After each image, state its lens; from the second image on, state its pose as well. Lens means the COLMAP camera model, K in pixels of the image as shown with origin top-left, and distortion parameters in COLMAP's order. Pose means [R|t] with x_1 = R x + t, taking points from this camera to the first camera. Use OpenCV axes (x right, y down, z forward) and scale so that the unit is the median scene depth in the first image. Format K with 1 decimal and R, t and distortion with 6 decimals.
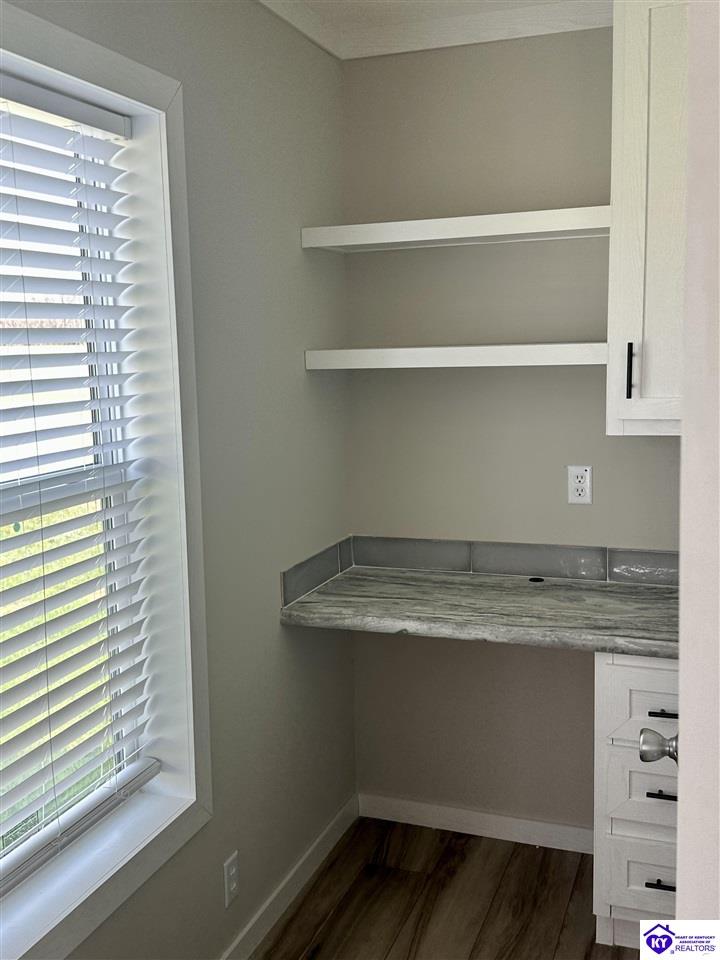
lens RADIAL K [[955.2, 0, 359.4], [0, 955.2, 477.9], [0, 0, 1]] dist [-0.014733, 0.000000]
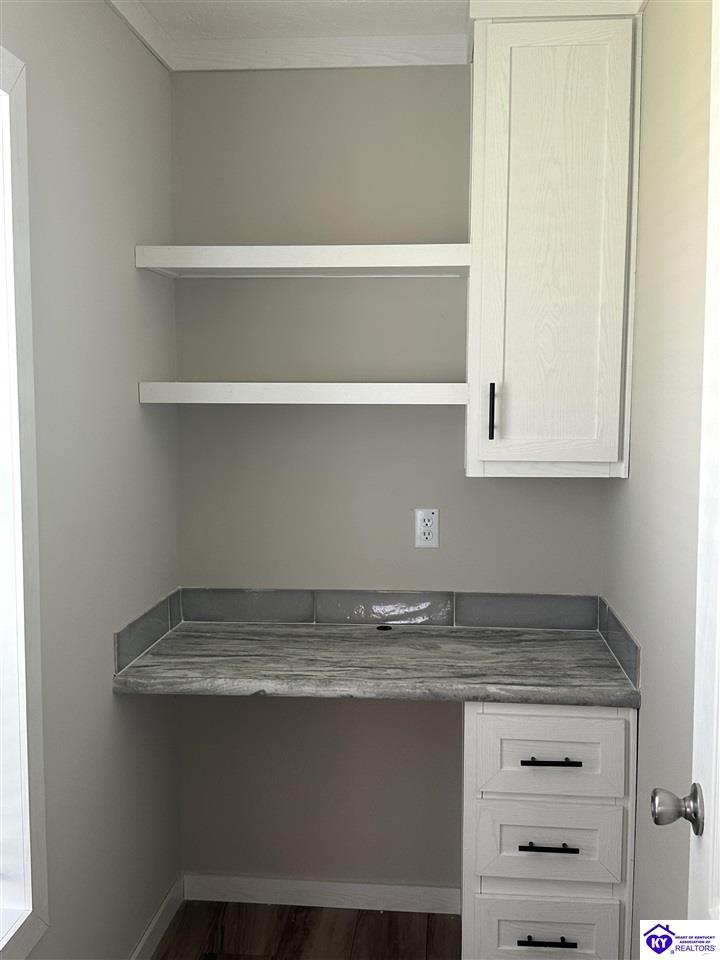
lens RADIAL K [[955.2, 0, 361.7], [0, 955.2, 480.7], [0, 0, 1]] dist [-0.014733, 0.000000]
pose [[0.956588, -0.000577, 0.291444, -0.121871], [0.013450, 0.999020, -0.042168, -0.000811], [-0.291134, 0.044257, 0.955658, 0.093174]]
